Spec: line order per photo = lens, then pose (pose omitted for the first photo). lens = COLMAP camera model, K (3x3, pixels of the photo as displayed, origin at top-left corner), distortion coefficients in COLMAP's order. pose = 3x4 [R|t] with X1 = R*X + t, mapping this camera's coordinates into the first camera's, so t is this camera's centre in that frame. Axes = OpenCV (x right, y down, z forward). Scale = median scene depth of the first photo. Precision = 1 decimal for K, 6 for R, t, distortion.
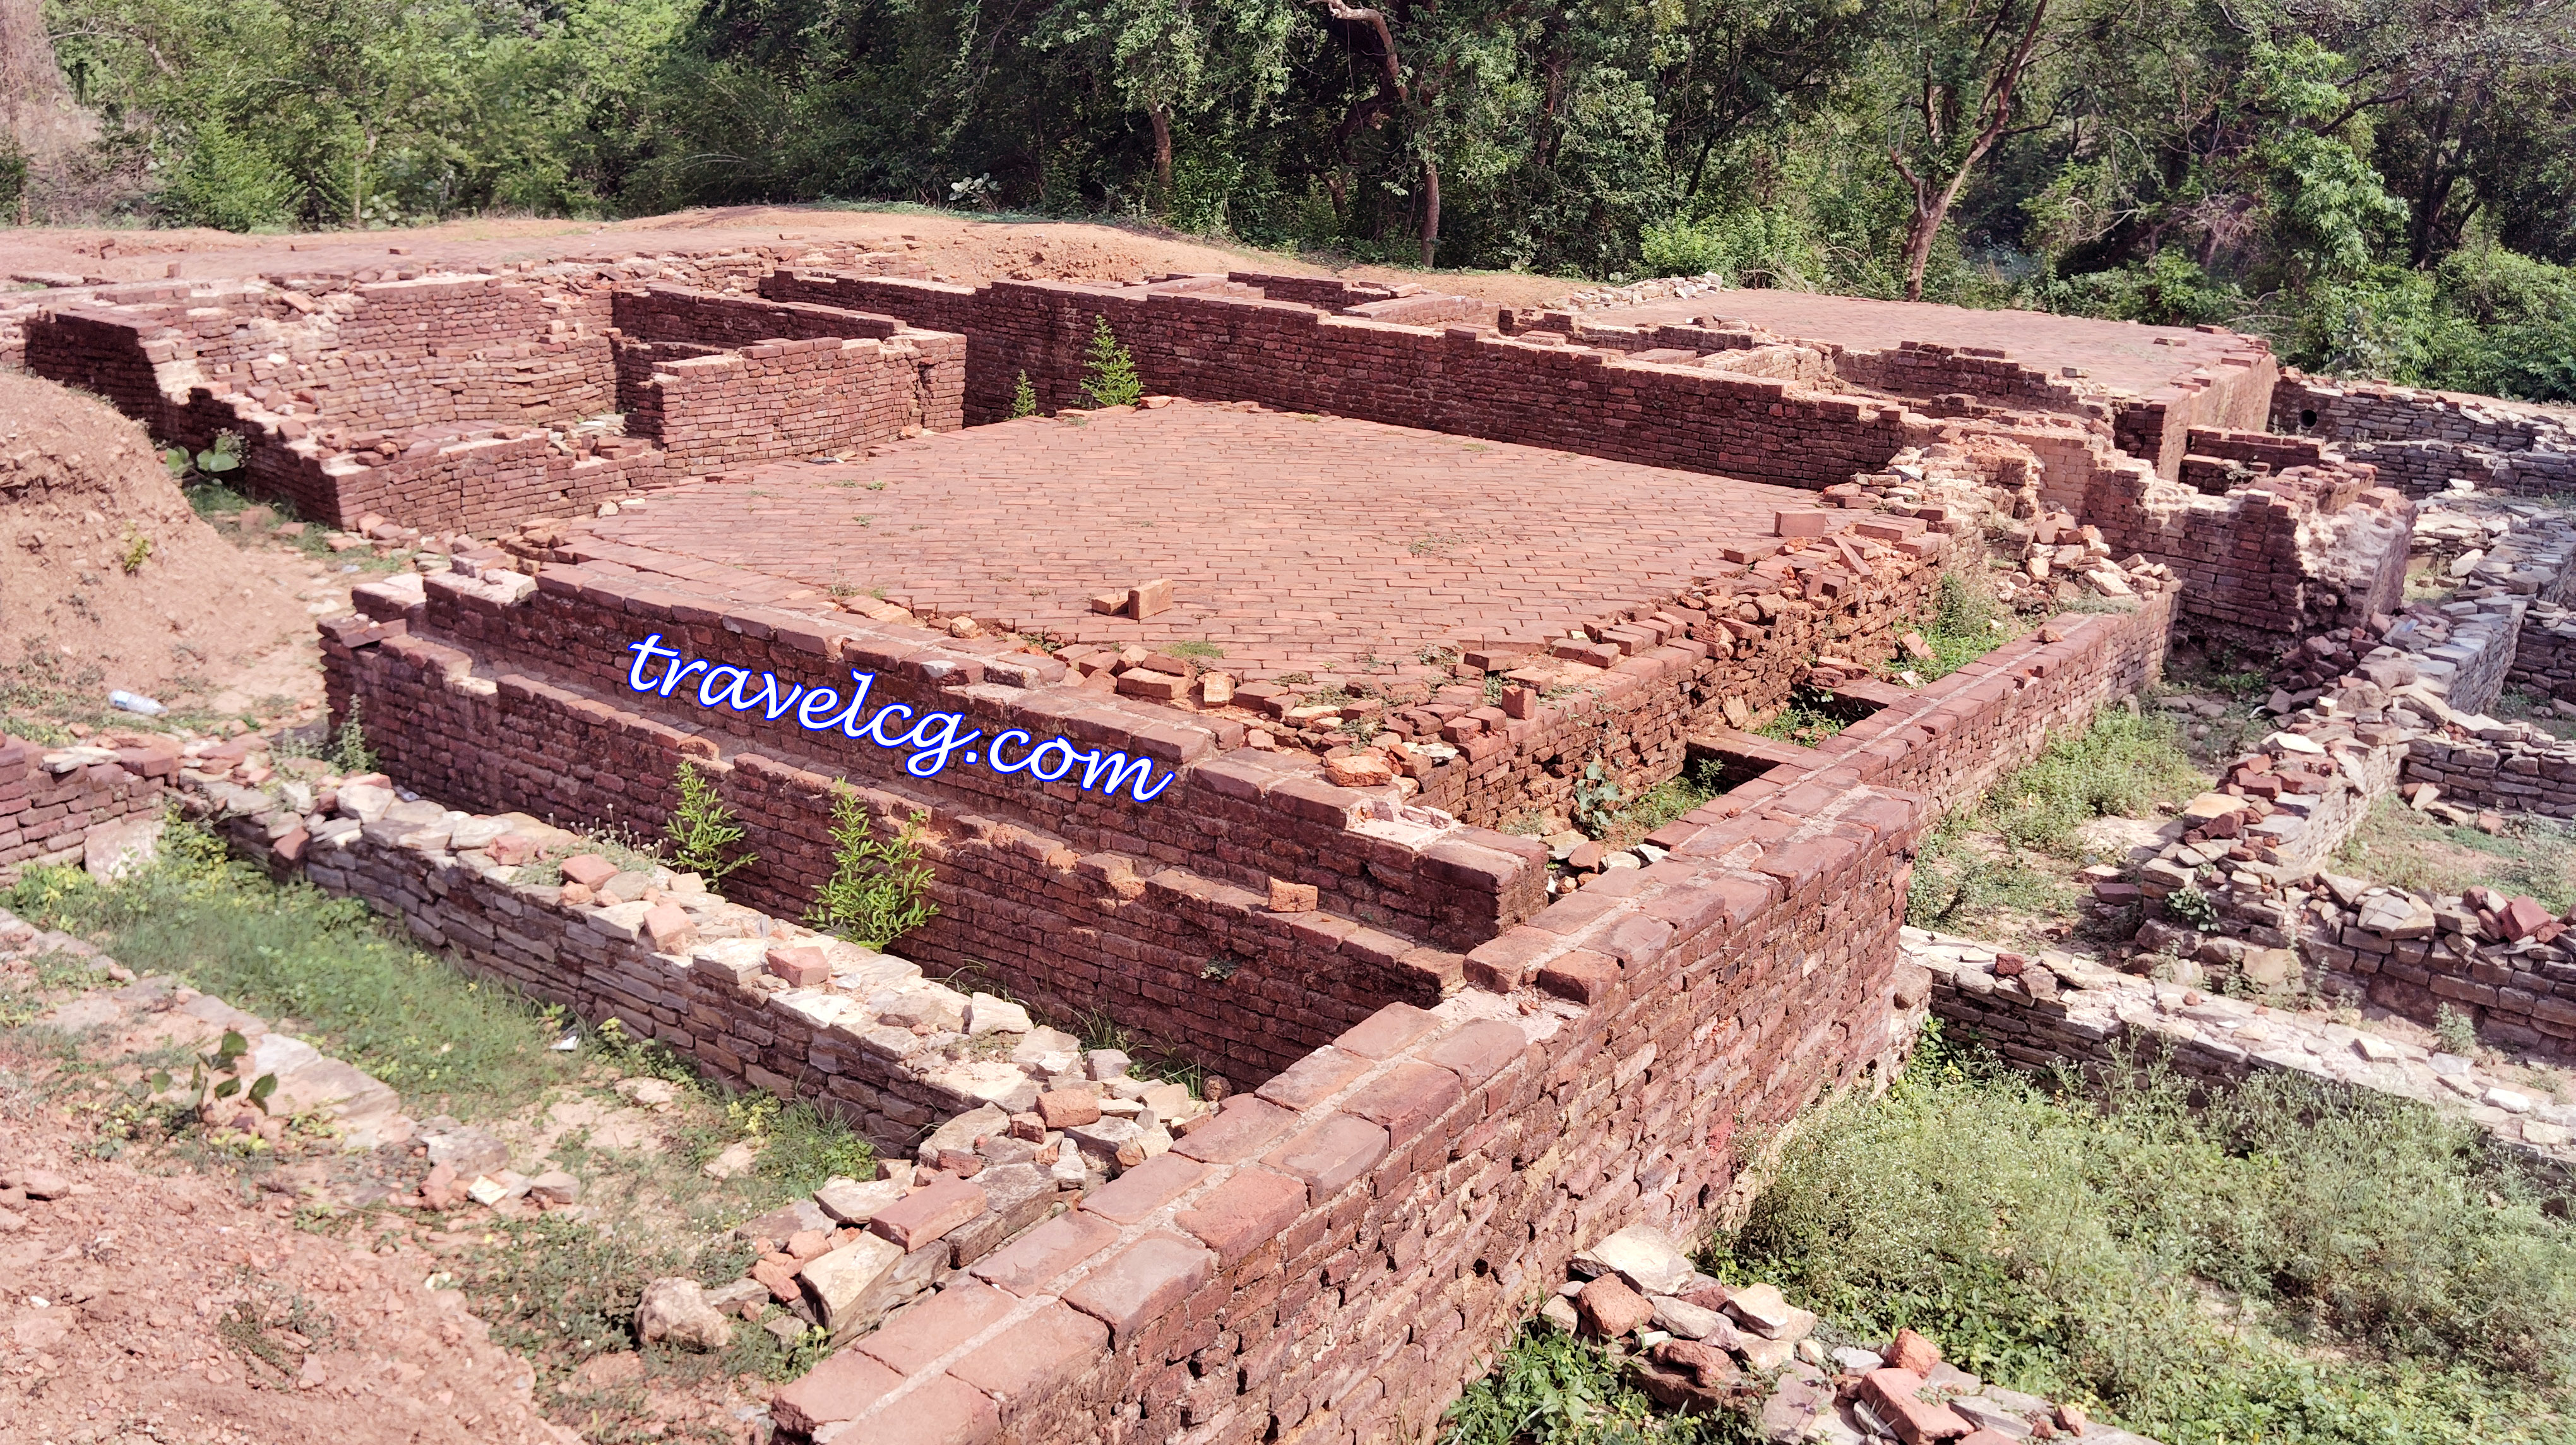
lens RADIAL K [[1983.0, 0, 1288.0], [0, 1983.0, 722.5], [0, 0, 1]] dist [0.041504, -0.005394]
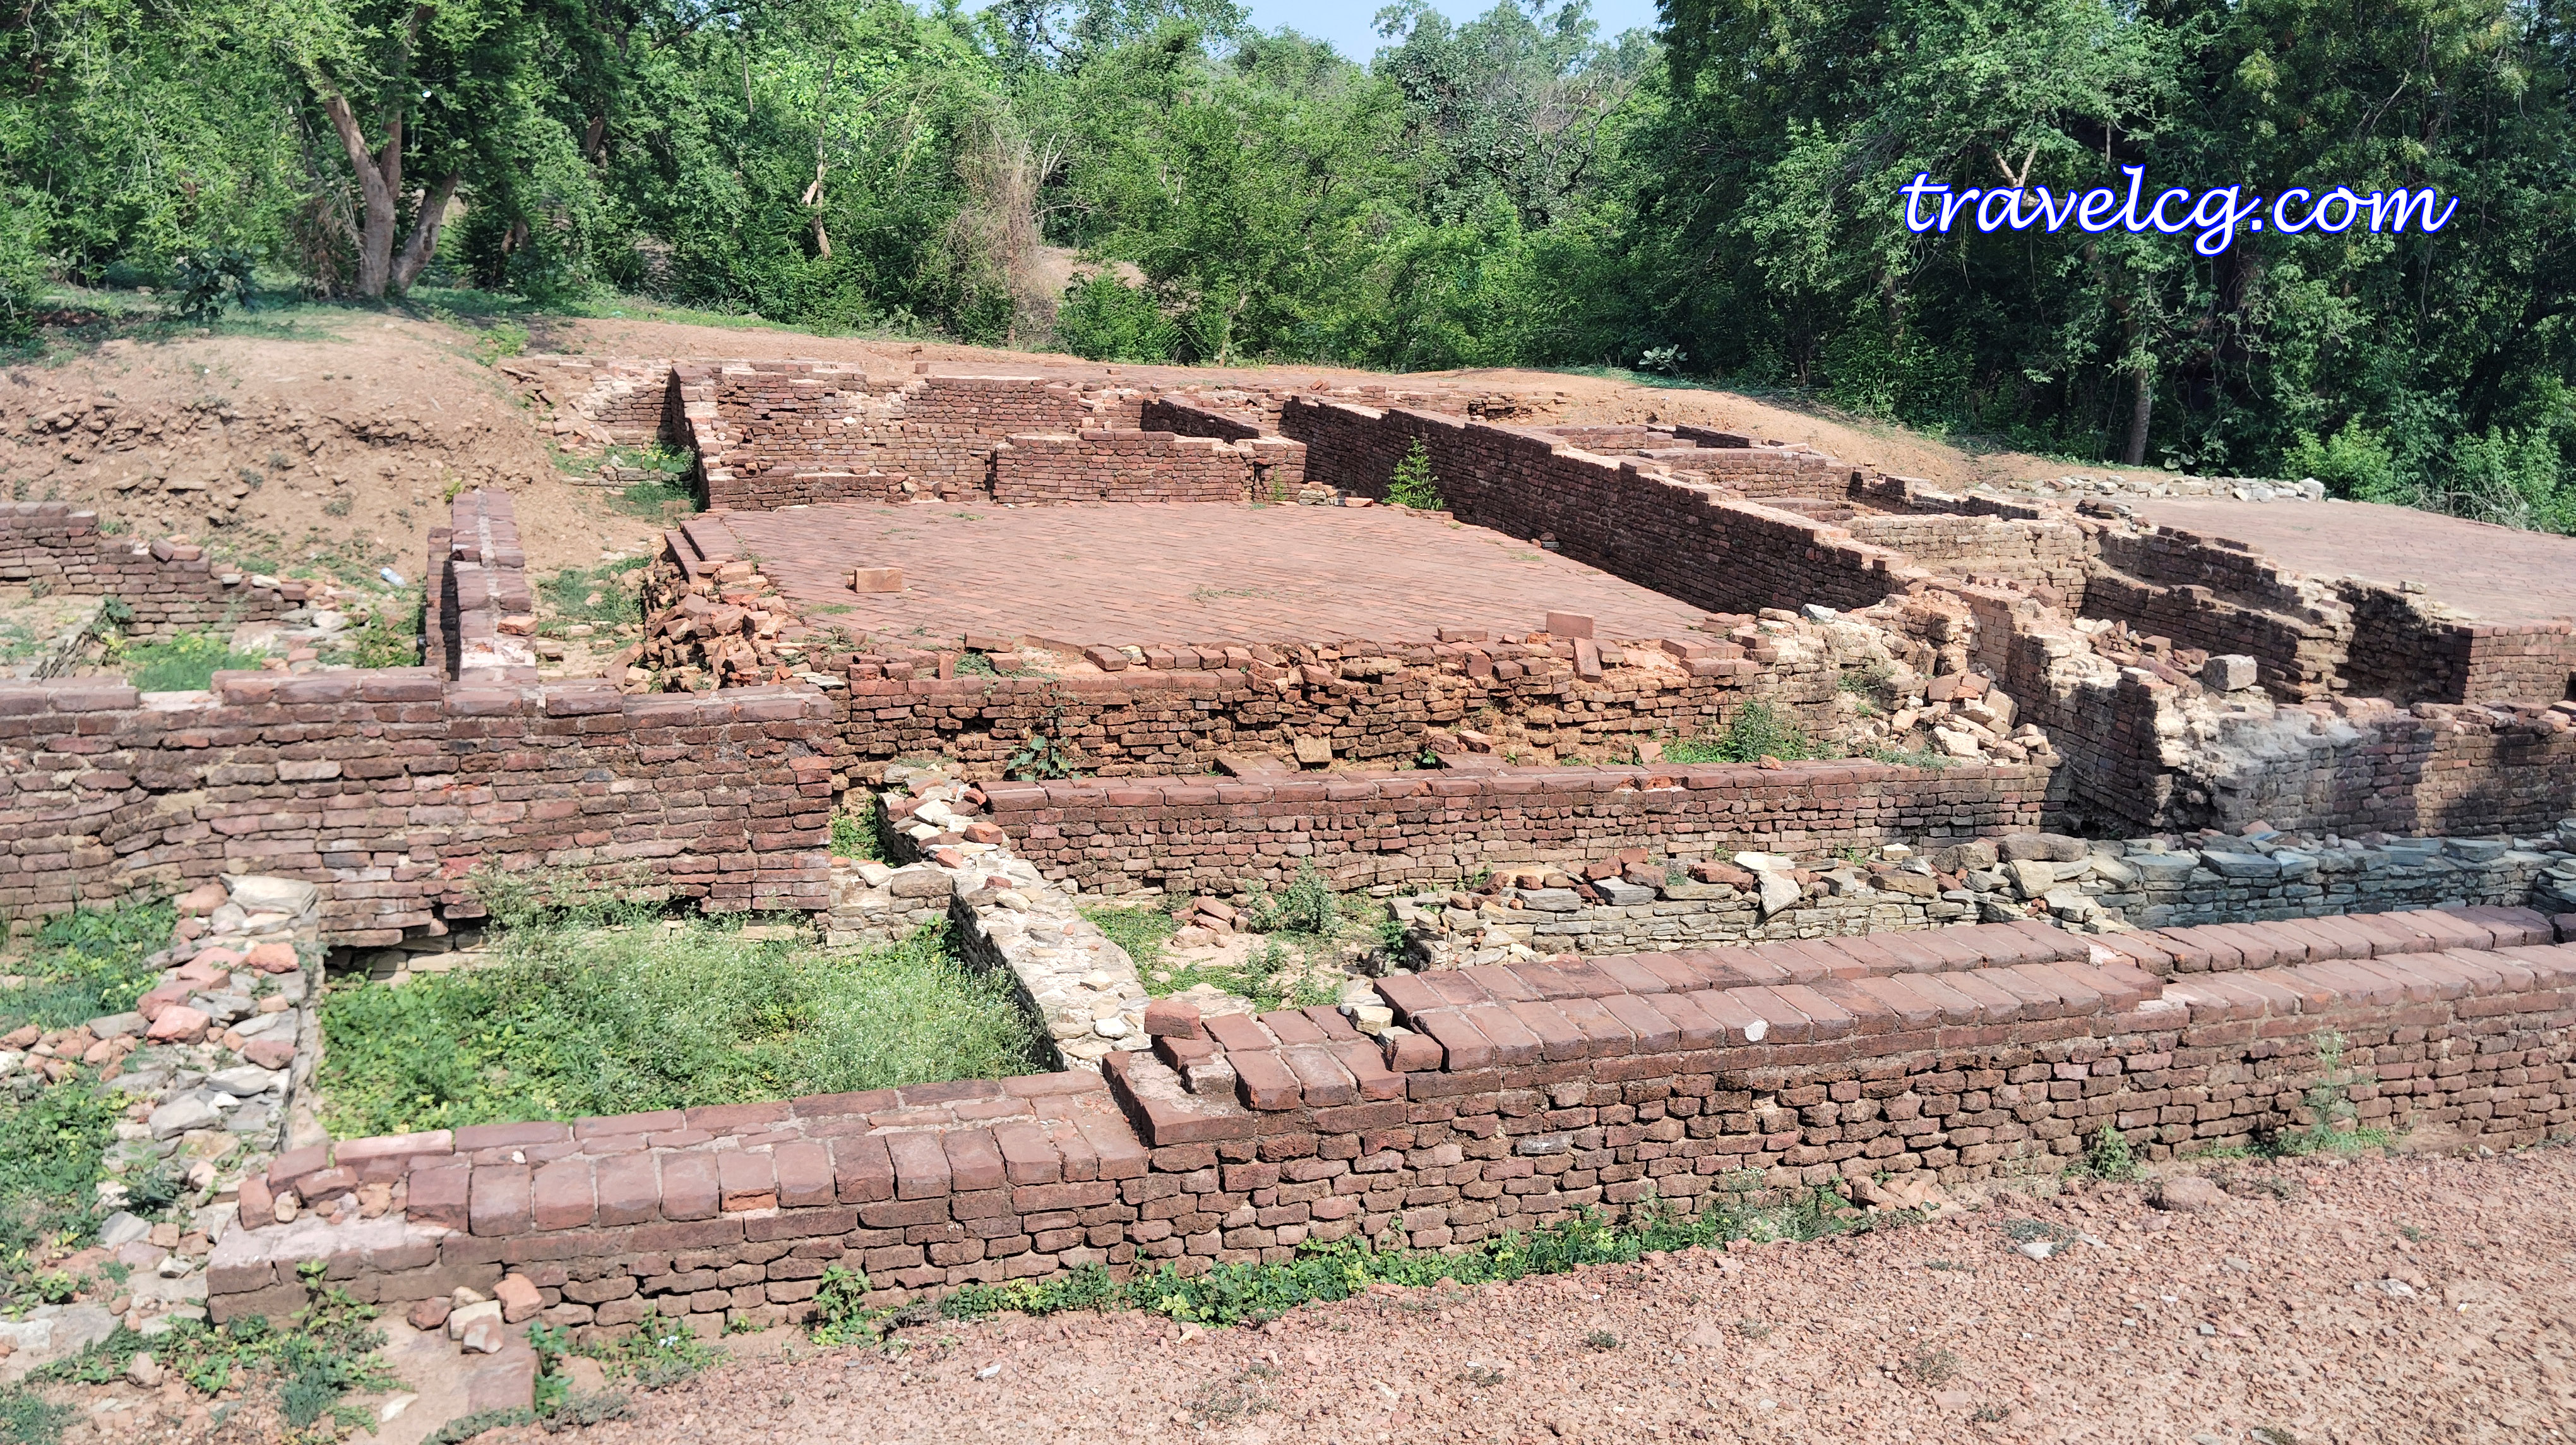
lens RADIAL K [[1983.0, 0, 1288.0], [0, 1983.0, 722.5], [0, 0, 1]] dist [0.041504, -0.005394]
pose [[0.854432, 0.147755, -0.498110, 0.536999], [-0.195124, 0.979788, -0.044070, 0.022369], [0.481531, 0.134848, 0.865993, 0.014534]]
